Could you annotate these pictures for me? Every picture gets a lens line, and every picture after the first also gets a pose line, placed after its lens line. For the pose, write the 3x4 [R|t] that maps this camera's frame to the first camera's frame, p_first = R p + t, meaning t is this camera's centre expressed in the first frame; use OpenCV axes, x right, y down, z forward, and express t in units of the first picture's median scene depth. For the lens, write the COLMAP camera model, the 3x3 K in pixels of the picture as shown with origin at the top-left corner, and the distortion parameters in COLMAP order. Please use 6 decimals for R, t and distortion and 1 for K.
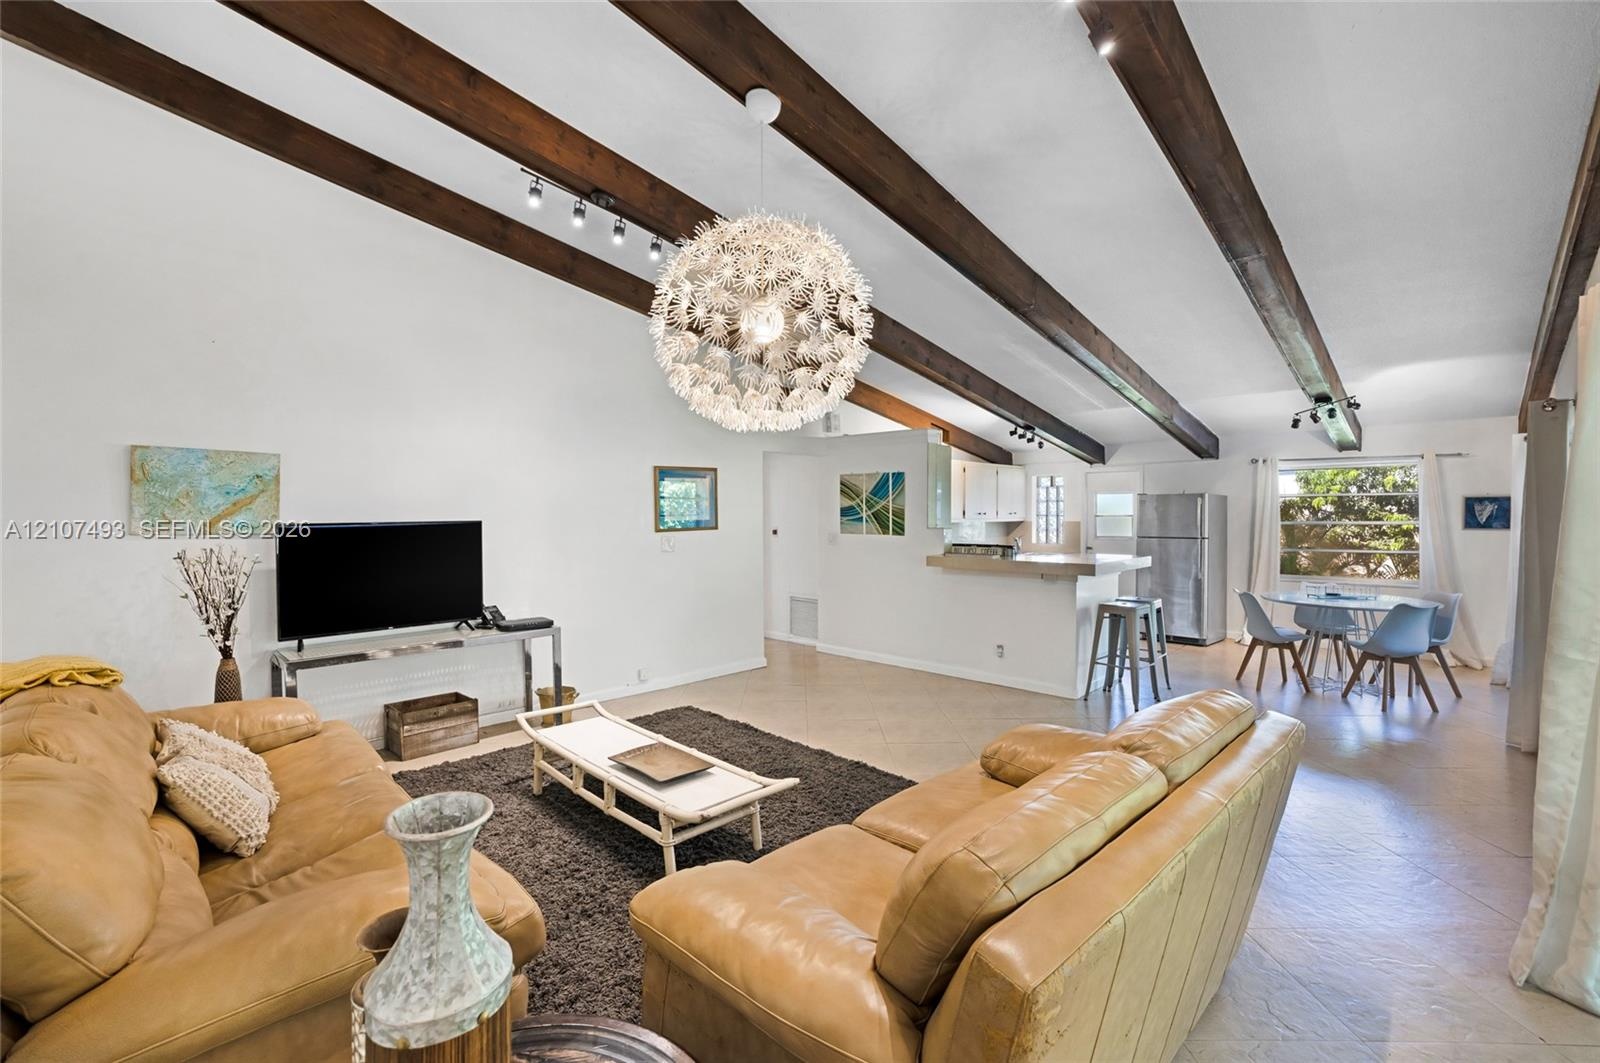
lens RADIAL K [[706.3, 0, 790.9], [0, 706.3, 532.7], [0, 0, 1]] dist [-0.060837, 0.035299]
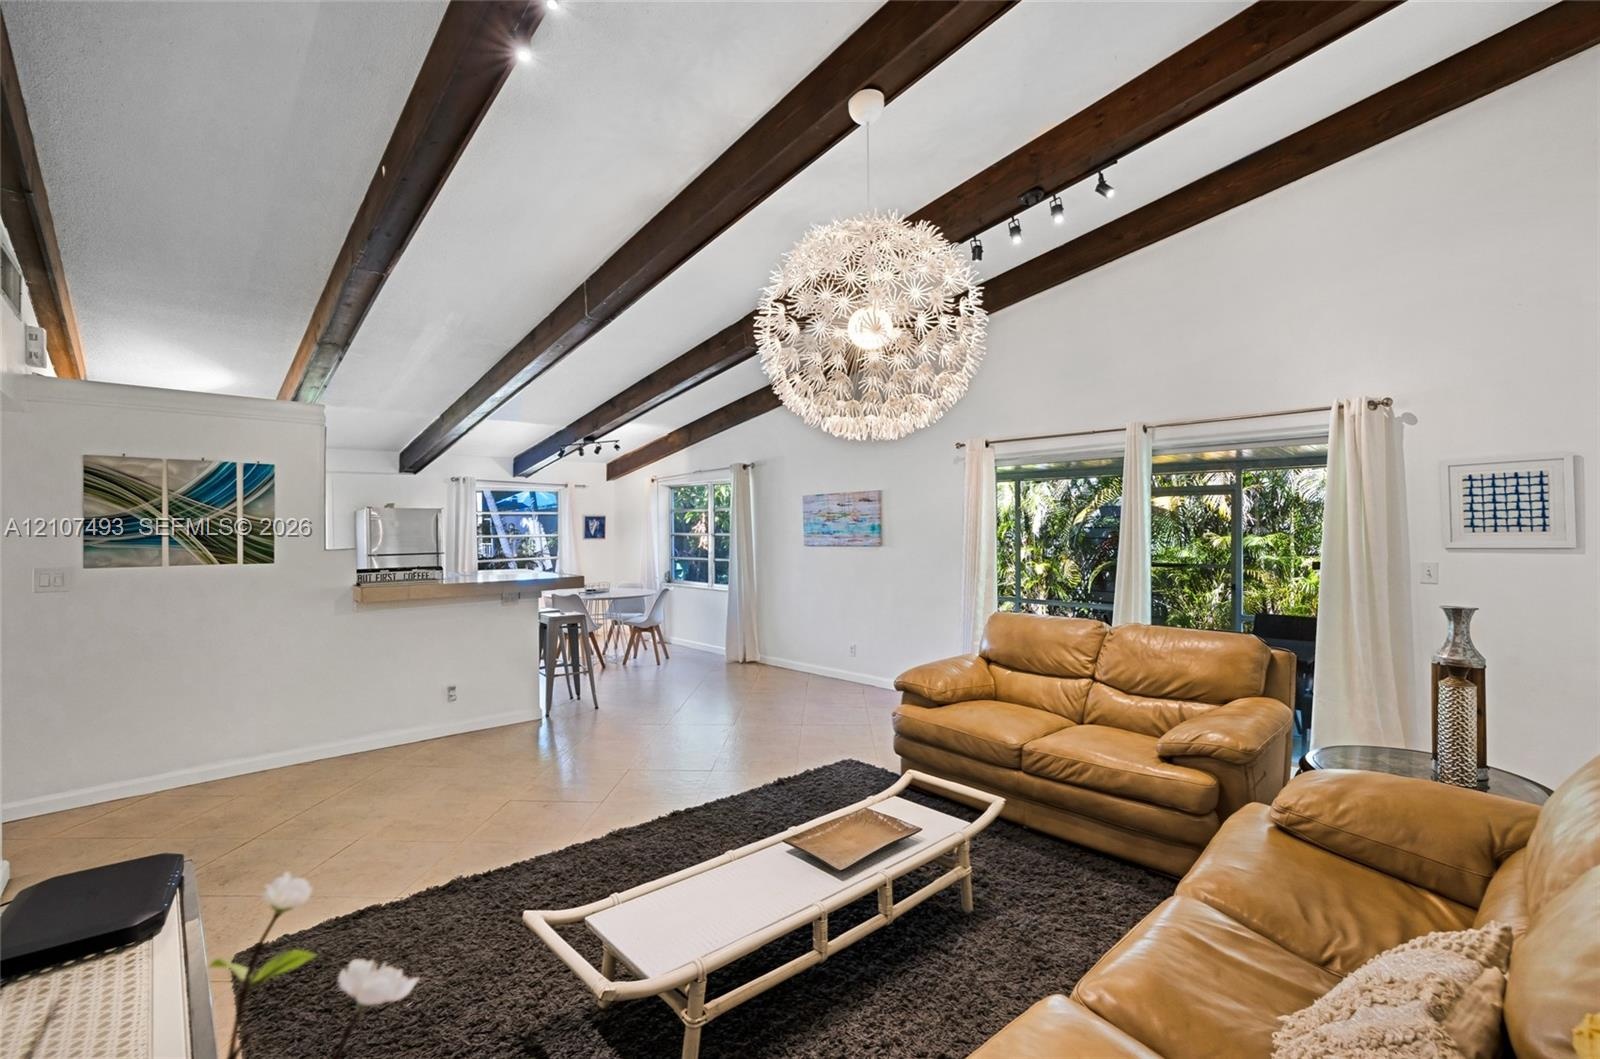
lens RADIAL K [[716.8, 0, 821.2], [0, 716.8, 510.7], [0, 0, 1]] dist [-0.062191, 0.037955]
pose [[-0.002227, 0.022681, 0.999740, -0.509432], [0.029892, 0.999298, -0.022604, -0.014904], [-0.999551, 0.029834, -0.002904, 0.519745]]
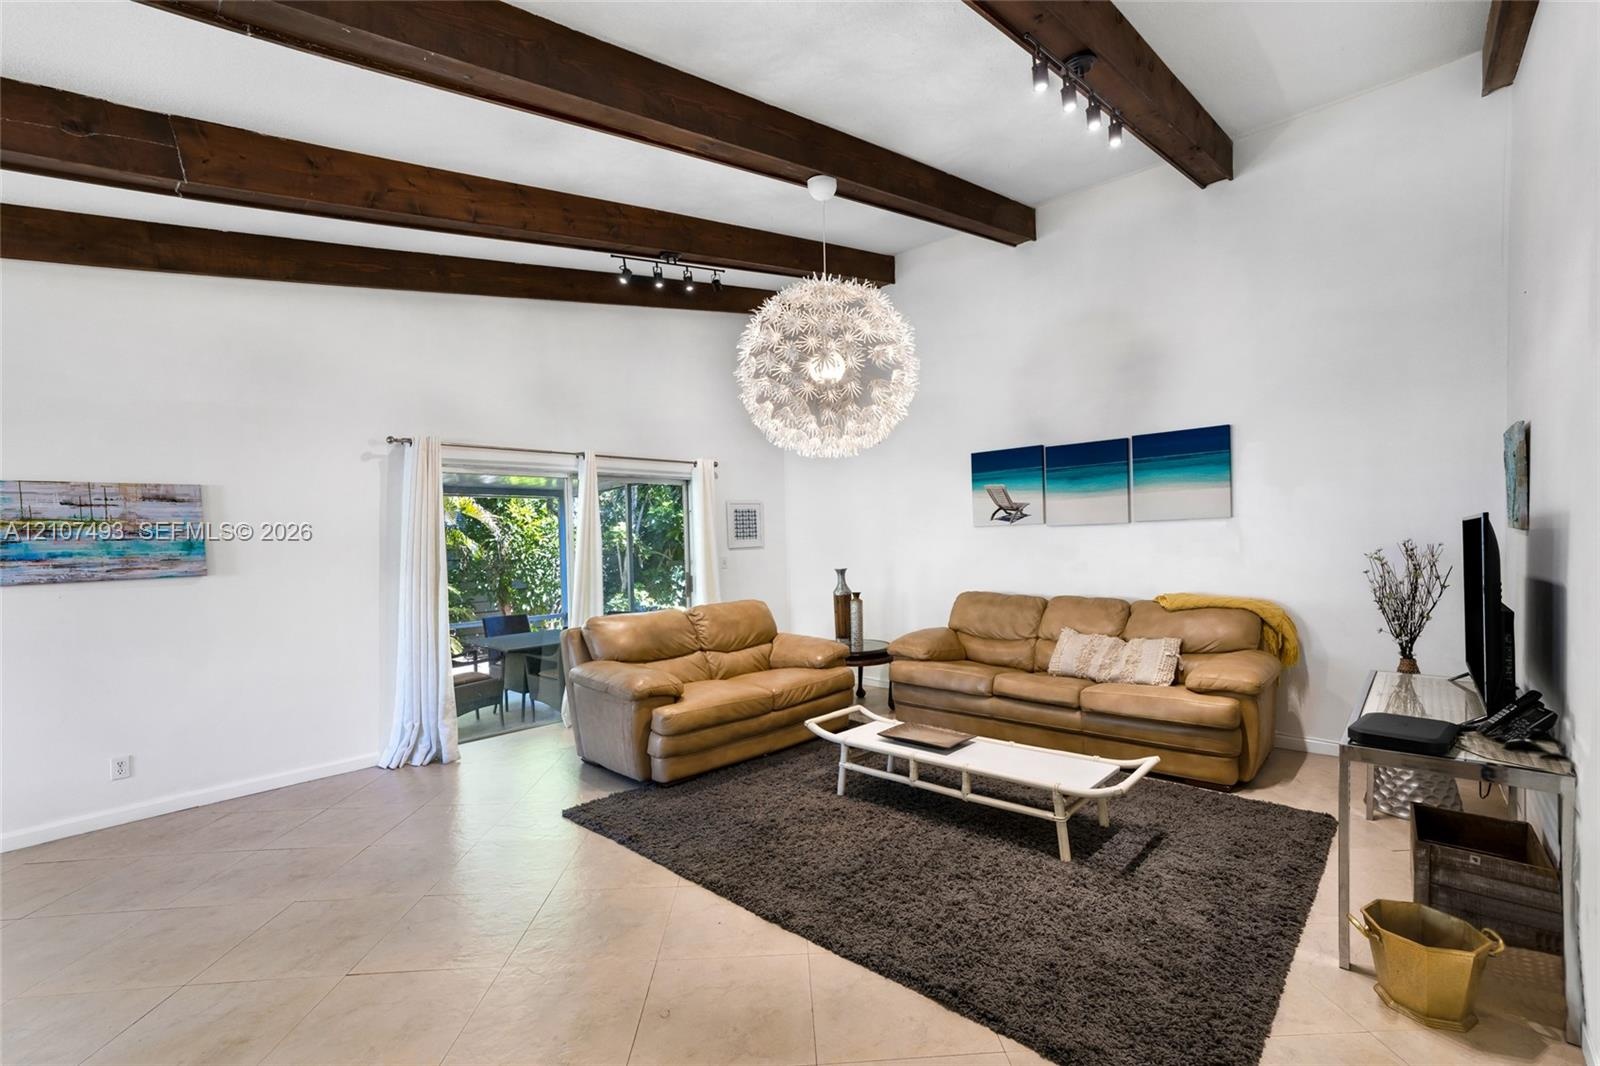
lens RADIAL K [[670.7, 0, 795.3], [0, 670.7, 563.8], [0, 0, 1]] dist [-0.054178, 0.022875]
pose [[-0.998450, 0.022363, -0.050966, 0.037695], [0.019145, 0.997845, 0.062767, -0.021334], [0.052260, 0.061694, -0.996726, 1.054225]]
